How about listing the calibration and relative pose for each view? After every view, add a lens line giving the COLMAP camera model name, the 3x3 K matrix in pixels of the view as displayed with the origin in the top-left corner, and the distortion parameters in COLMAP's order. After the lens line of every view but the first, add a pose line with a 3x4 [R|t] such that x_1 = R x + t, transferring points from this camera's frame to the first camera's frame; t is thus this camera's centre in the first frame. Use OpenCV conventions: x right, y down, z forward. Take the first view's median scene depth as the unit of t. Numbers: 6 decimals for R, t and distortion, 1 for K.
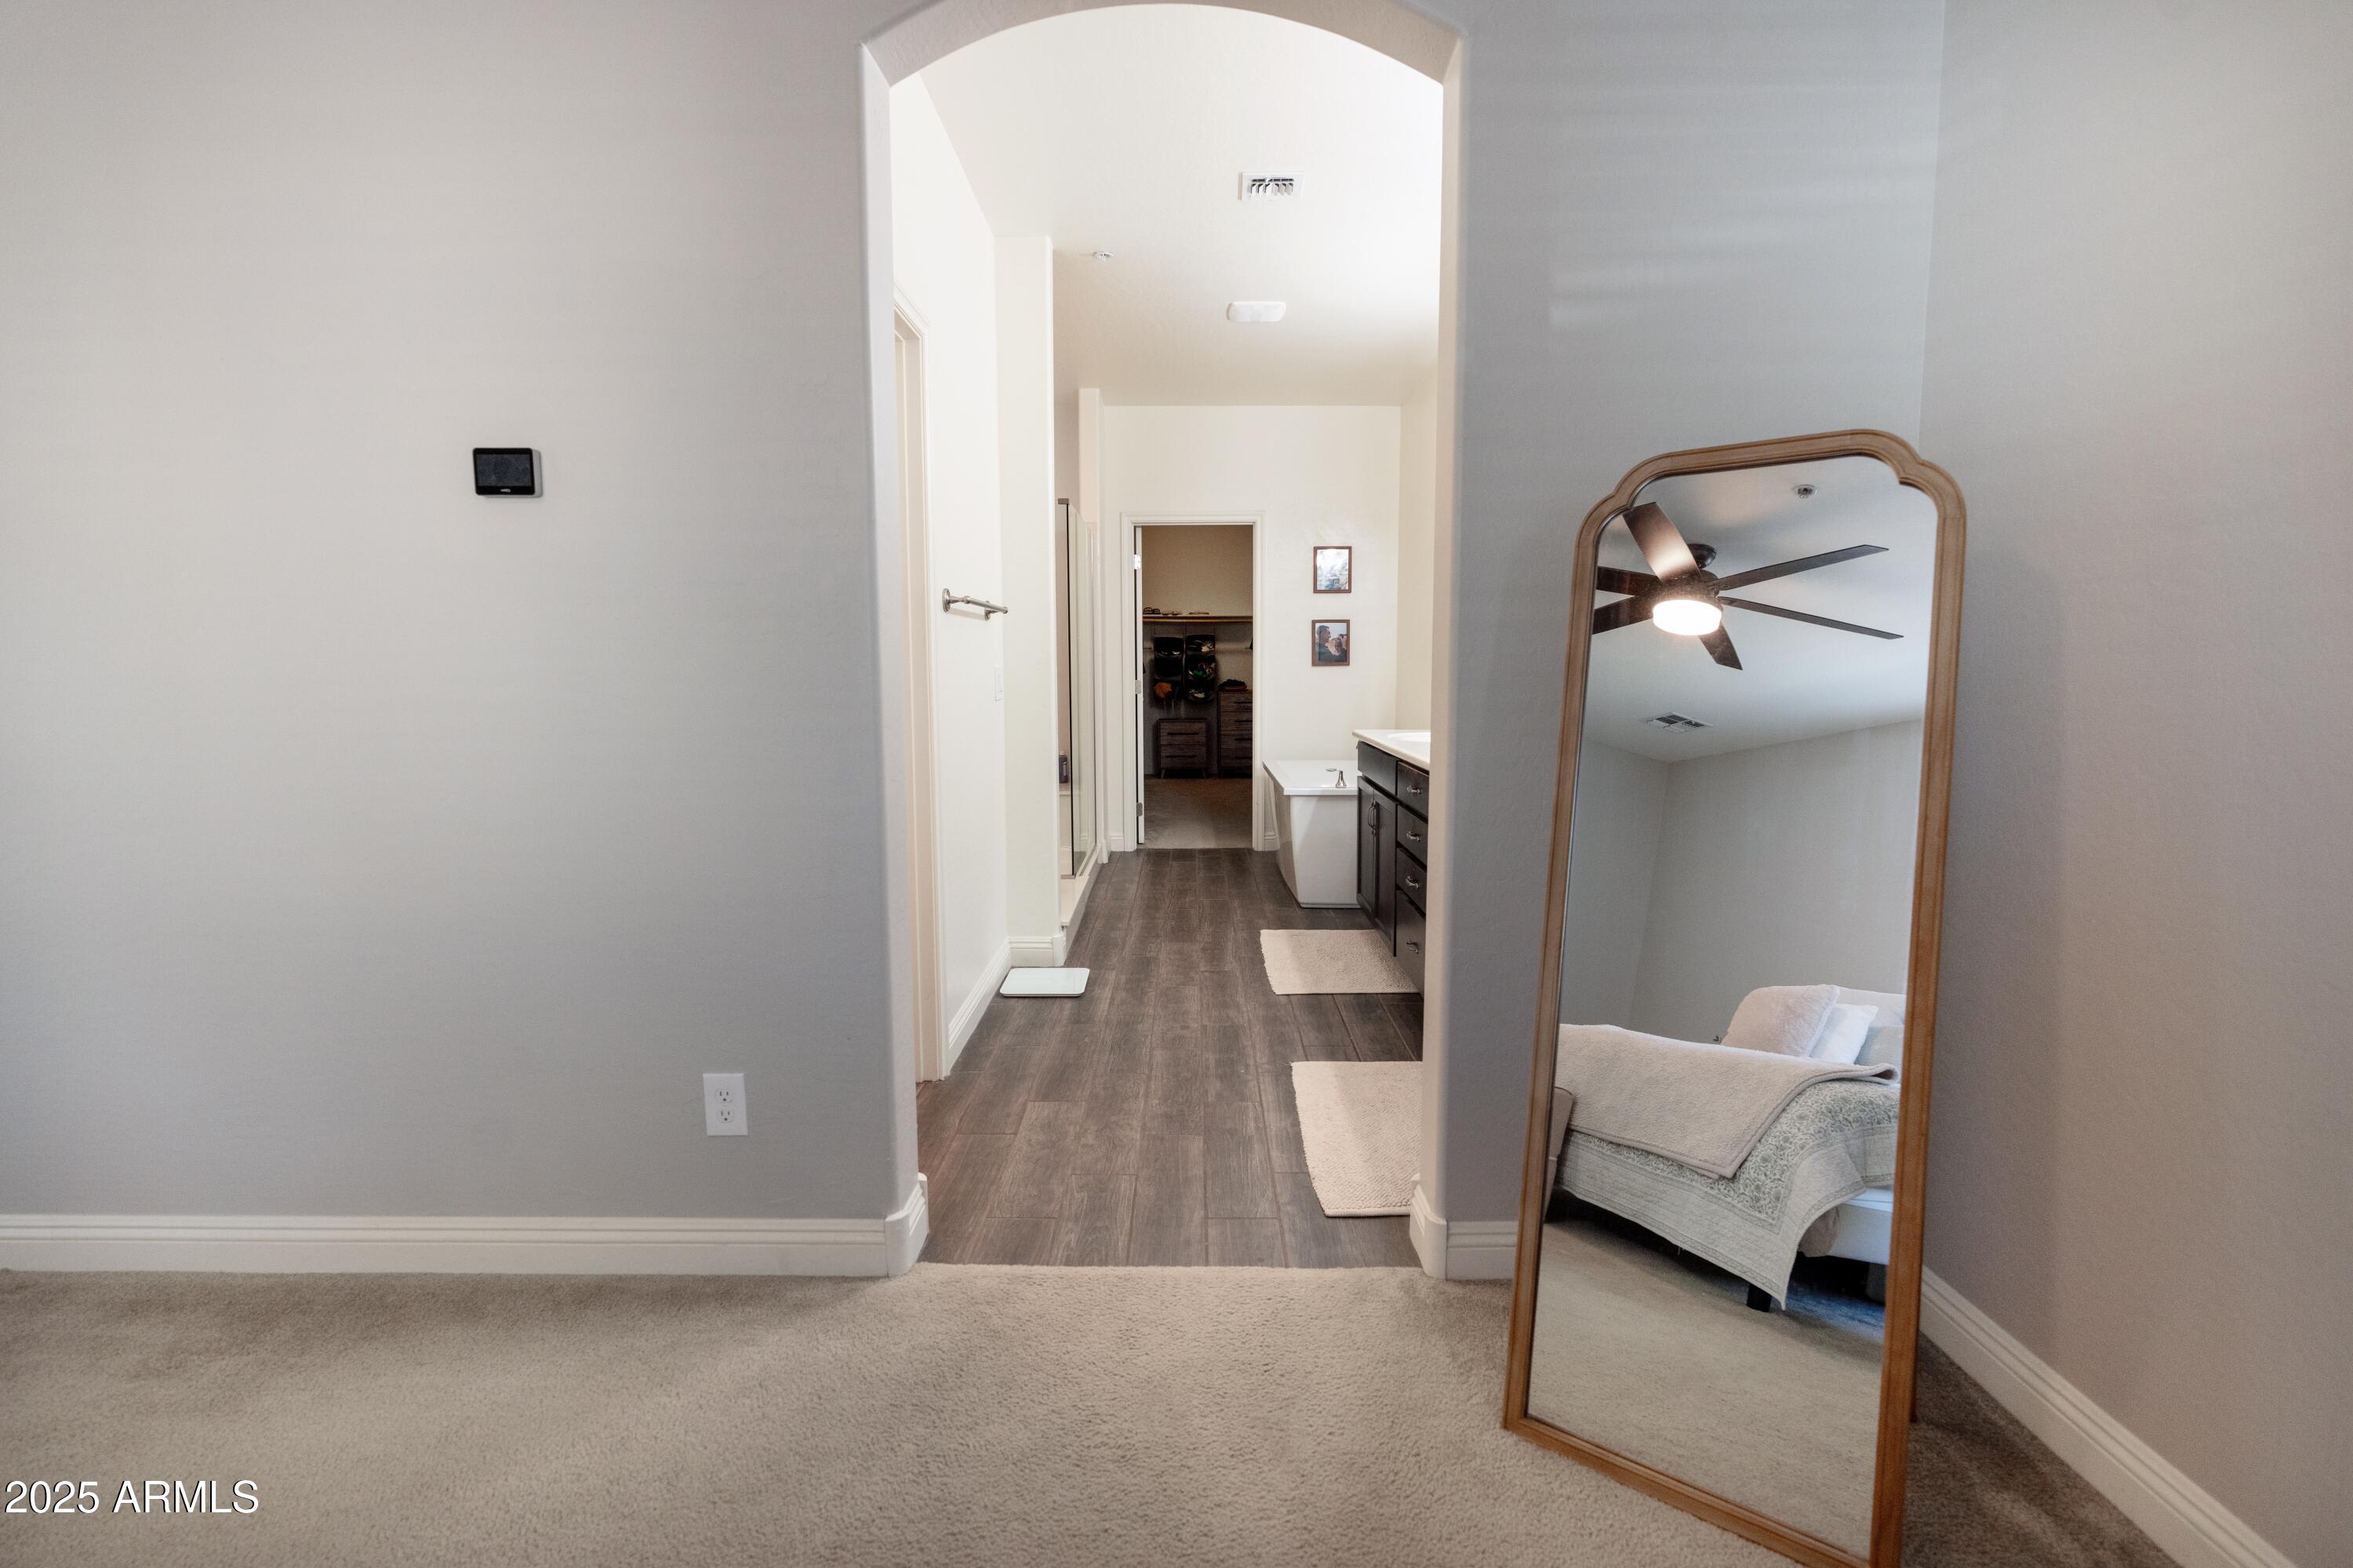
lens RADIAL K [[1084.0, 0, 1181.9], [0, 1084.0, 780.4], [0, 0, 1]] dist [0.001395, 0.000060]
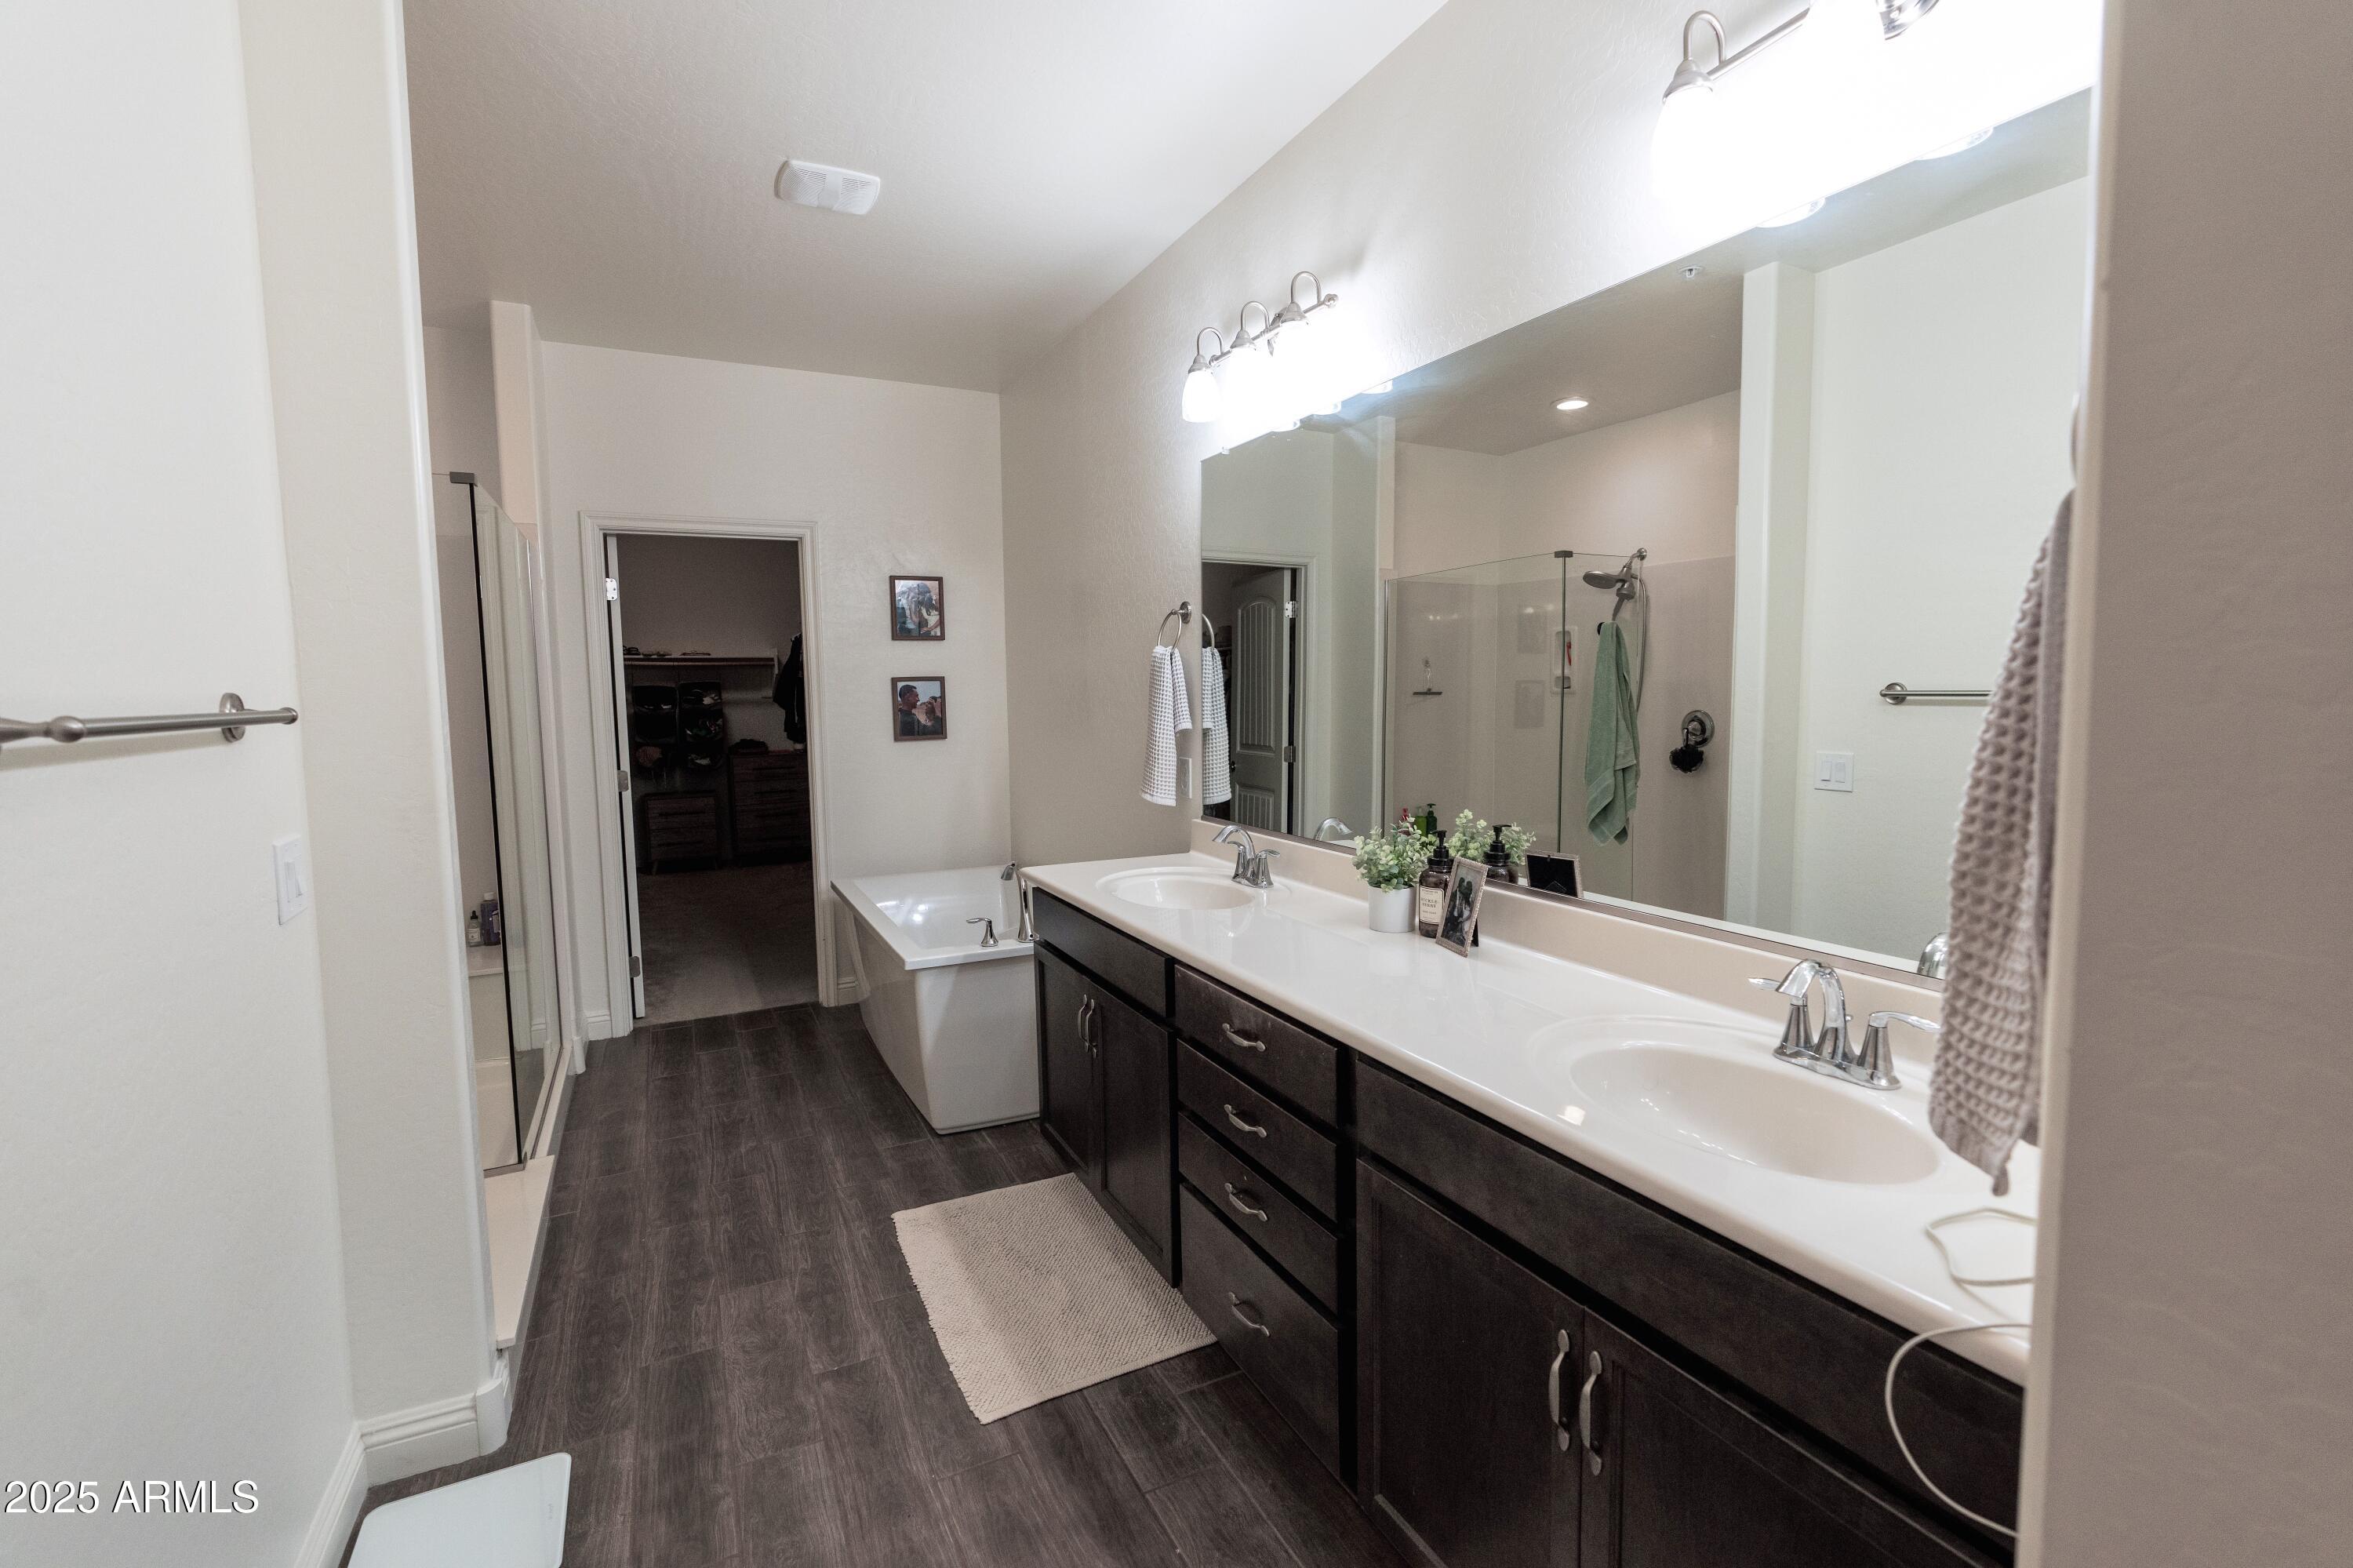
lens RADIAL K [[1062.1, 0, 1193.5], [0, 1062.1, 778.4], [0, 0, 1]] dist [-0.008322, 0.001384]
pose [[0.890204, -0.048019, 0.453024, -0.023852], [0.057903, 0.998290, -0.007965, -0.064062], [-0.451867, 0.033322, 0.891463, 0.284901]]
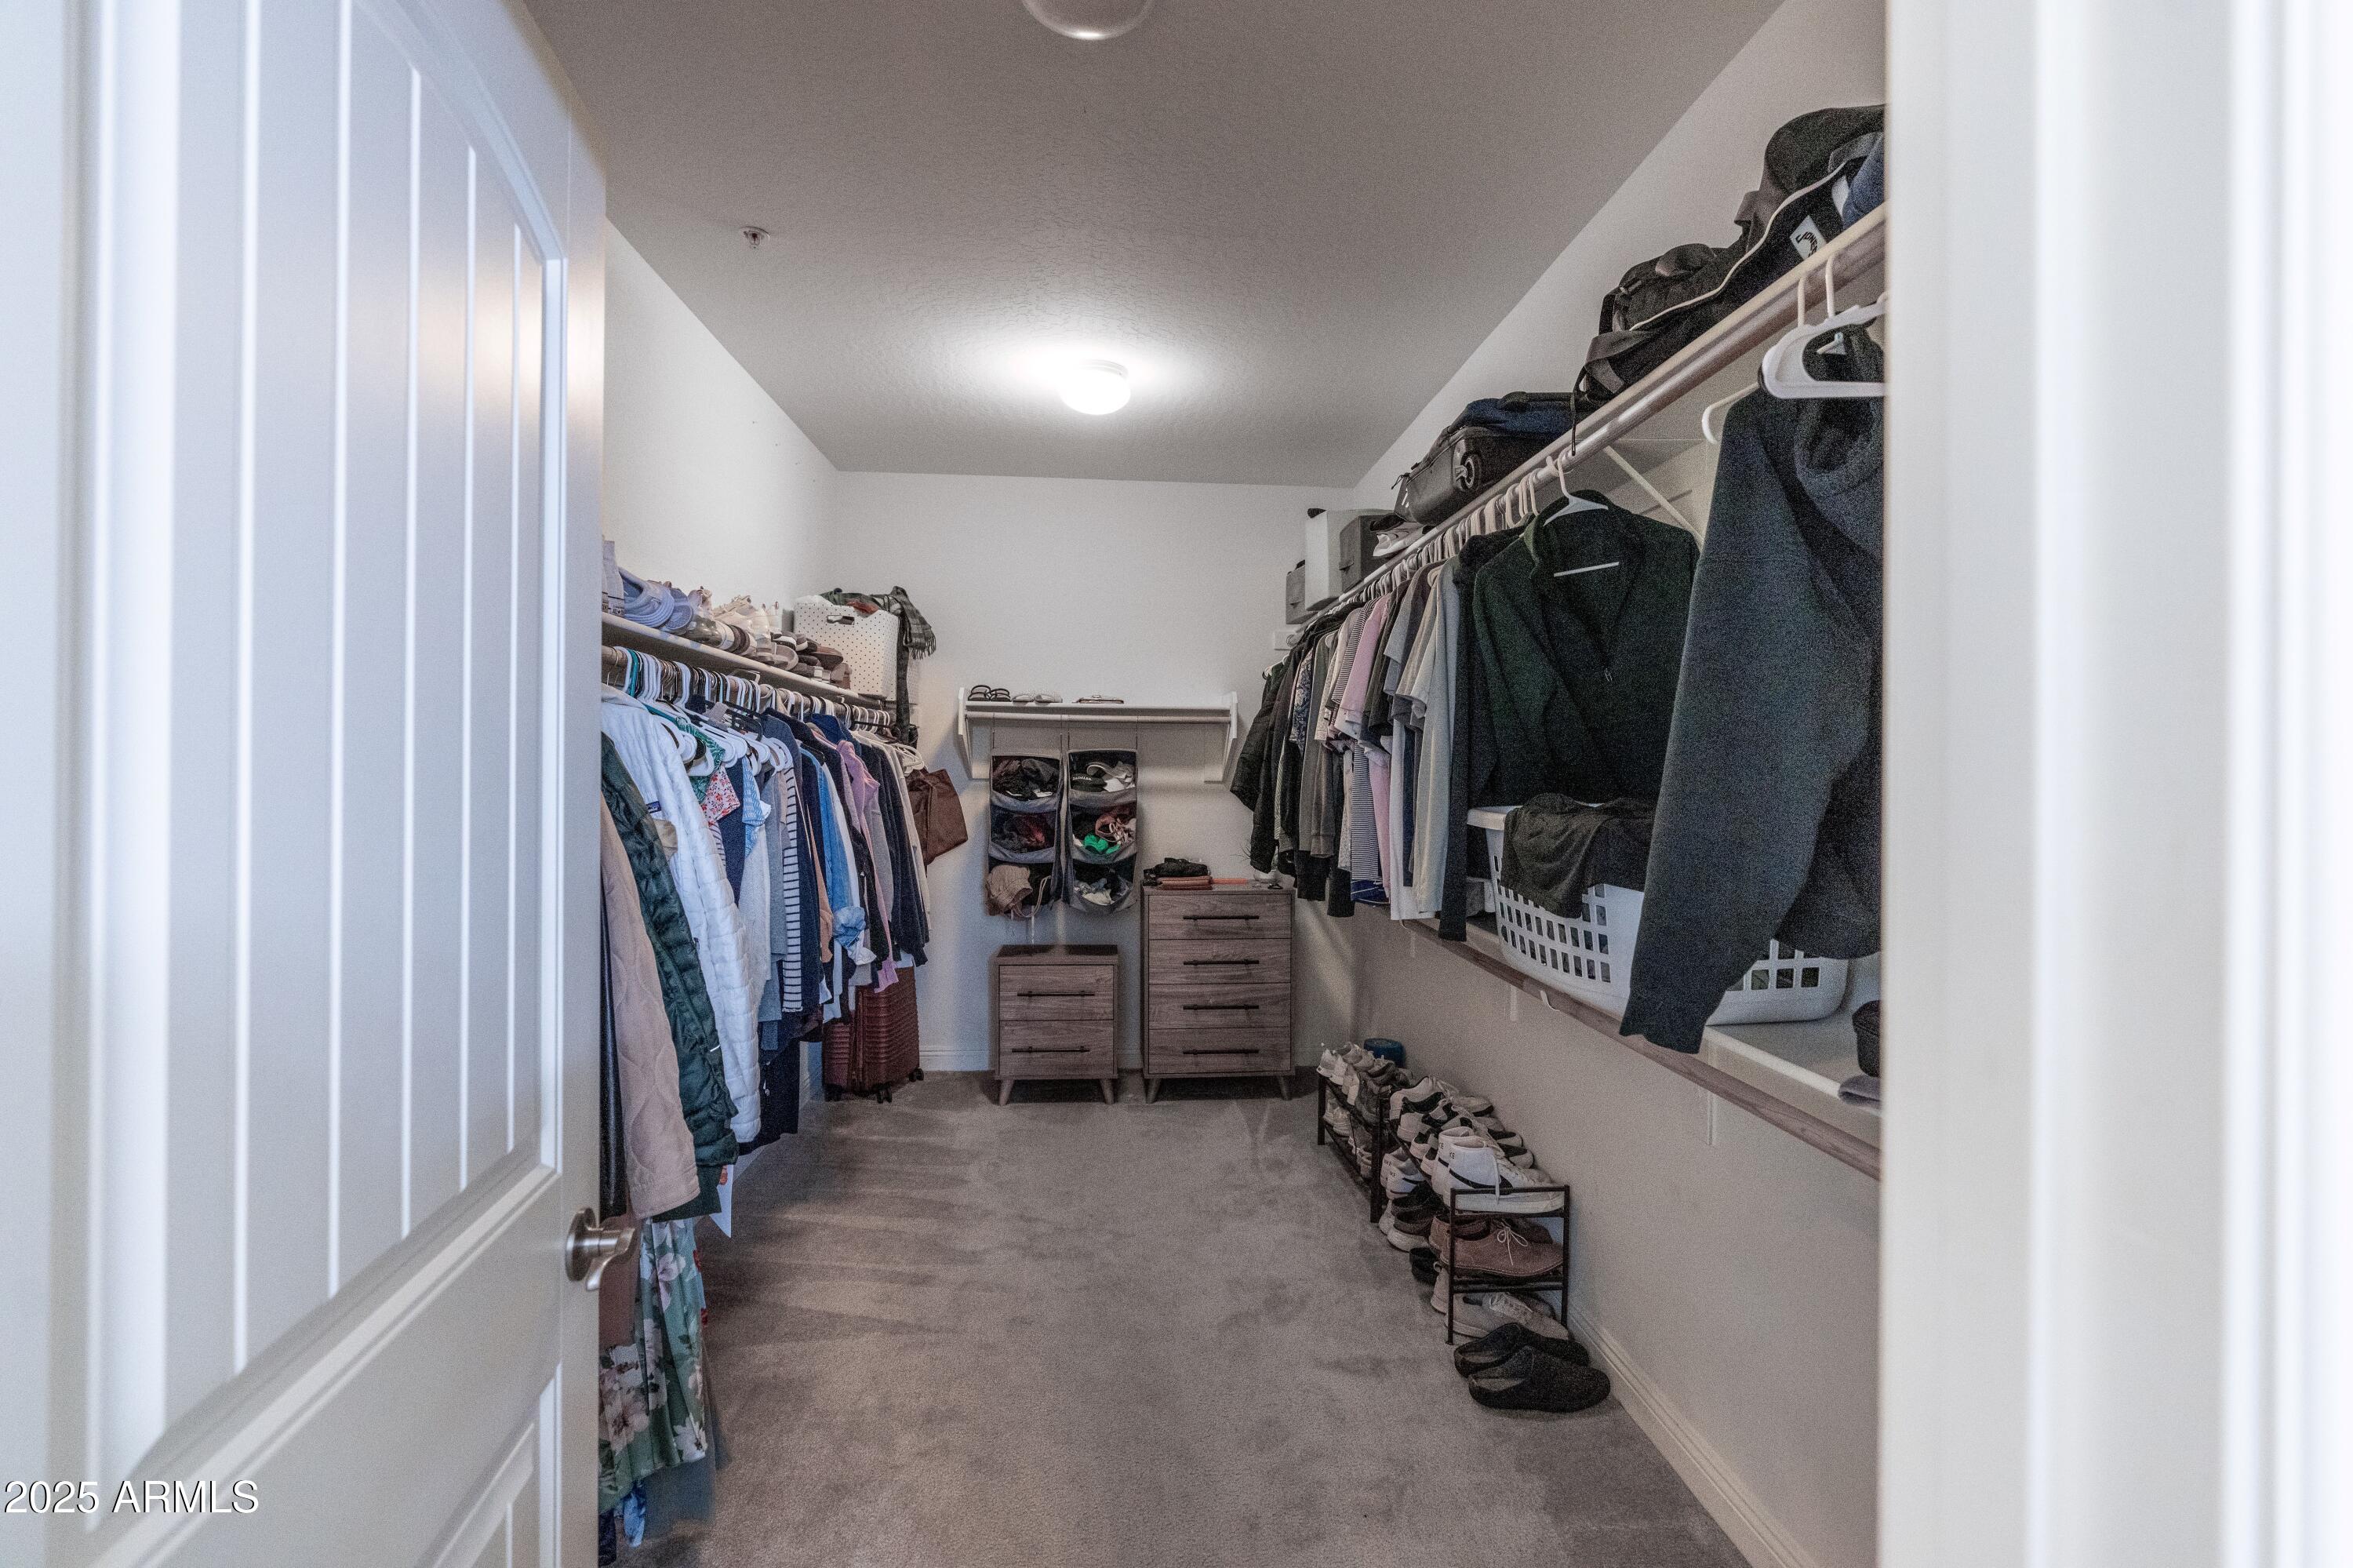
lens RADIAL K [[1062.1, 0, 1175.2], [0, 1062.1, 779.4], [0, 0, 1]] dist [-0.008322, 0.001384]
pose [[0.997257, 0.014779, 0.072524, 0.024043], [-0.007146, 0.994510, -0.104400, -0.127982], [-0.073669, 0.103595, 0.991888, 0.937776]]
